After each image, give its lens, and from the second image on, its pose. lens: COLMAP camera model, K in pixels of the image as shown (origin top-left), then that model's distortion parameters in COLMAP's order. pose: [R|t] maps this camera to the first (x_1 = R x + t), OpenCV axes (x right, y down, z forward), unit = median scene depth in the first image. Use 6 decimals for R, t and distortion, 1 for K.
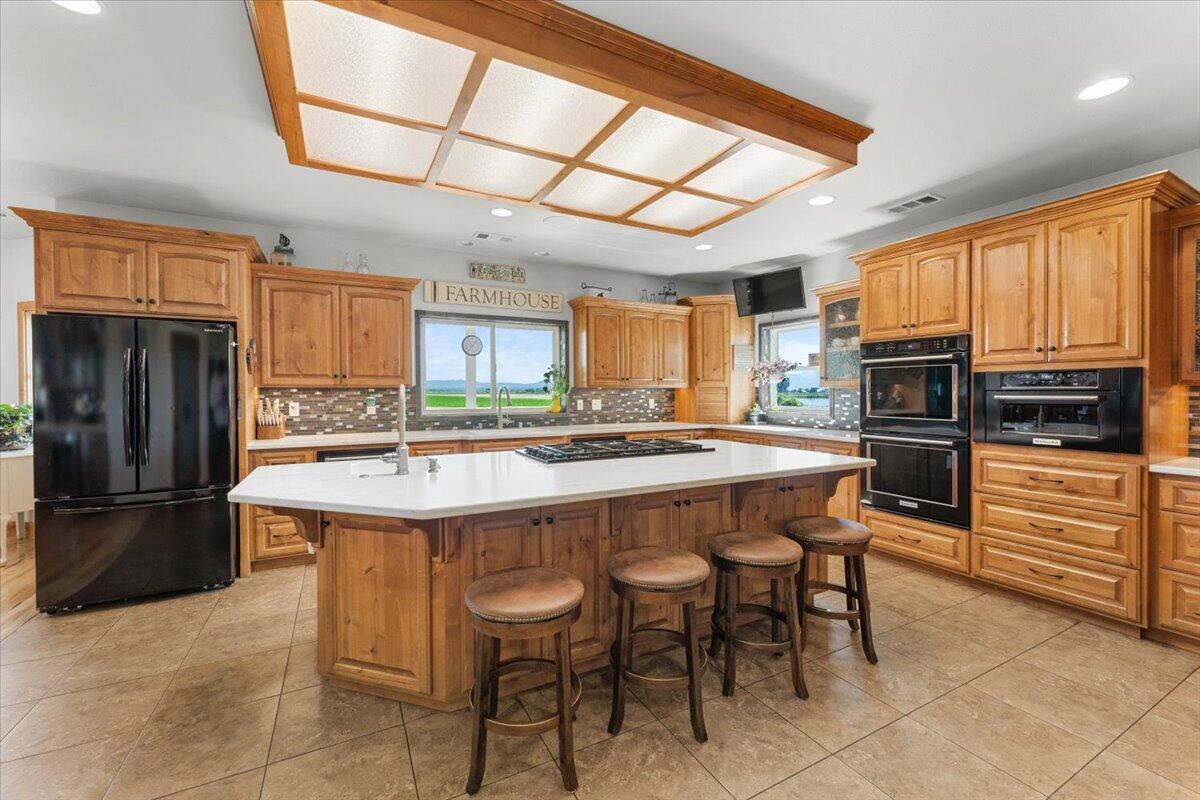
lens RADIAL K [[495.3, 0, 592.7], [0, 495.3, 403.2], [0, 0, 1]] dist [0.007172, 0.000559]
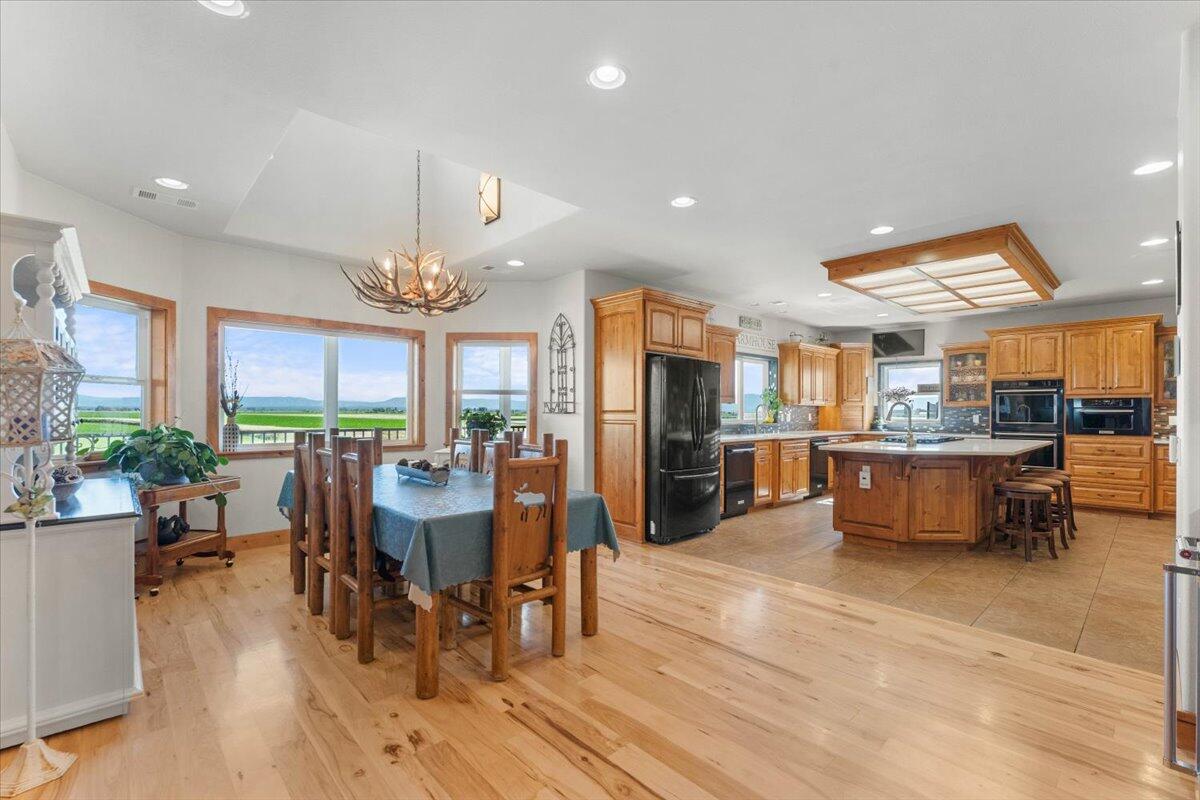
lens RADIAL K [[541.7, 0, 602.2], [0, 541.7, 417.3], [0, 0, 1]] dist [0.013664, 0.000942]
pose [[0.958490, 0.001952, 0.285120, -1.498968], [0.001957, 0.999908, -0.013426, 0.035441], [-0.285120, 0.013426, 0.958398, -0.511224]]
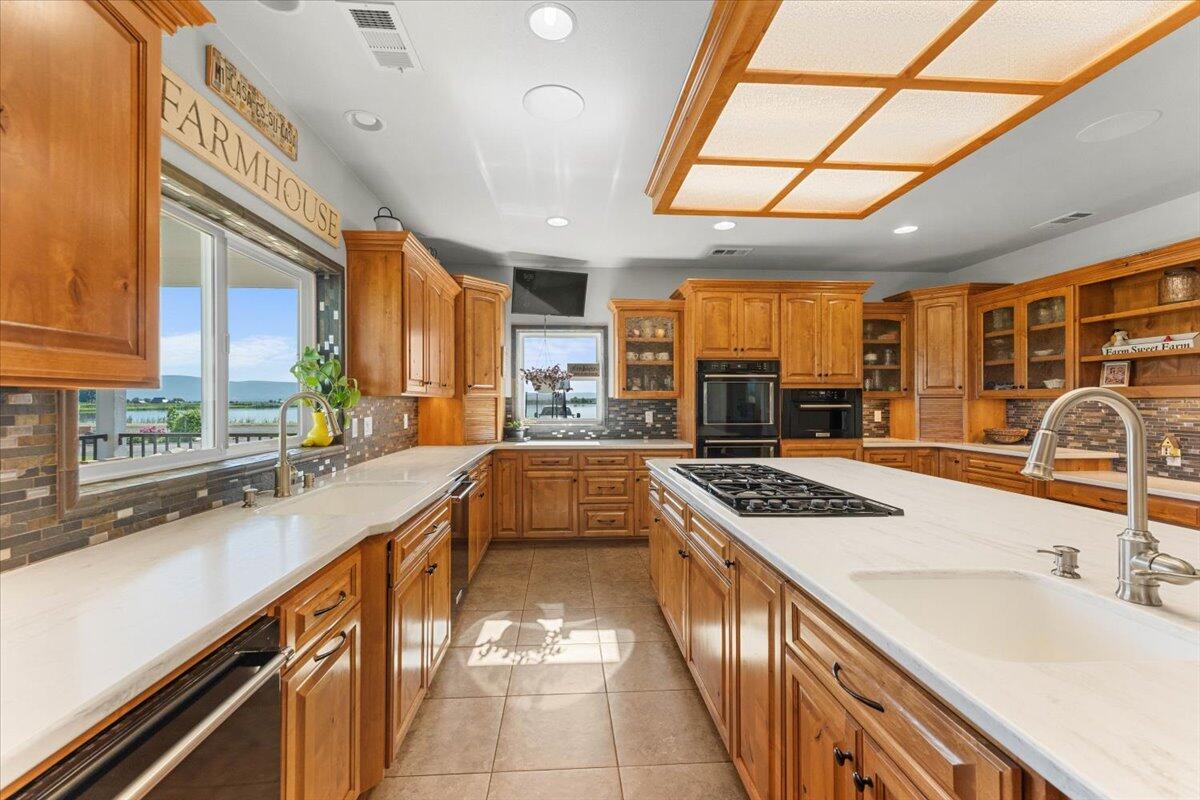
lens RADIAL K [[495.3, 0, 600.6], [0, 495.3, 386.3], [0, 0, 1]] dist [0.007172, 0.000559]
pose [[0.397008, 0.028958, 0.917358, -0.650090], [0.022430, 0.998898, -0.041238, -0.020888], [-0.917541, 0.036948, 0.395920, 0.856503]]
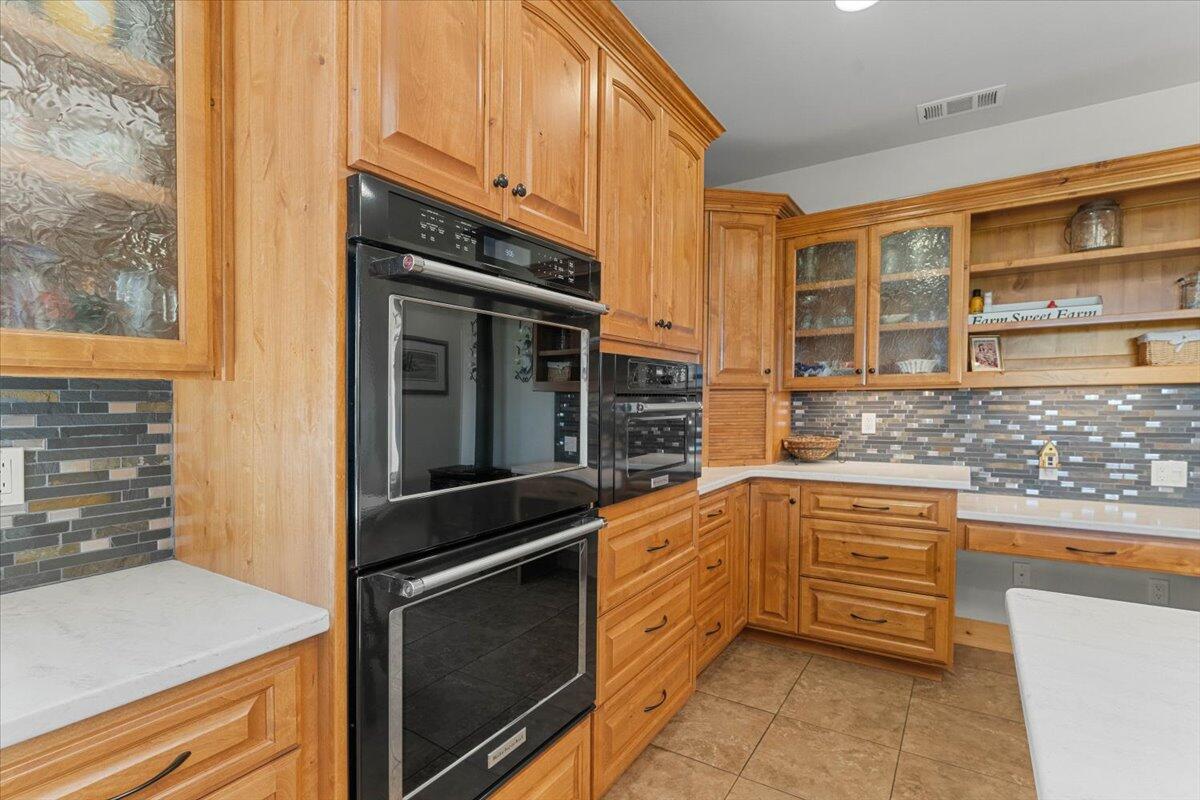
lens RADIAL K [[563.6, 0, 603.2], [0, 563.6, 415.8], [0, 0, 1]] dist [-0.000862, -0.001967]
pose [[-0.487371, -0.016592, 0.873038, 0.302709], [0.031988, 0.998809, 0.036839, -0.022571], [-0.872609, 0.045881, -0.486259, 1.162876]]
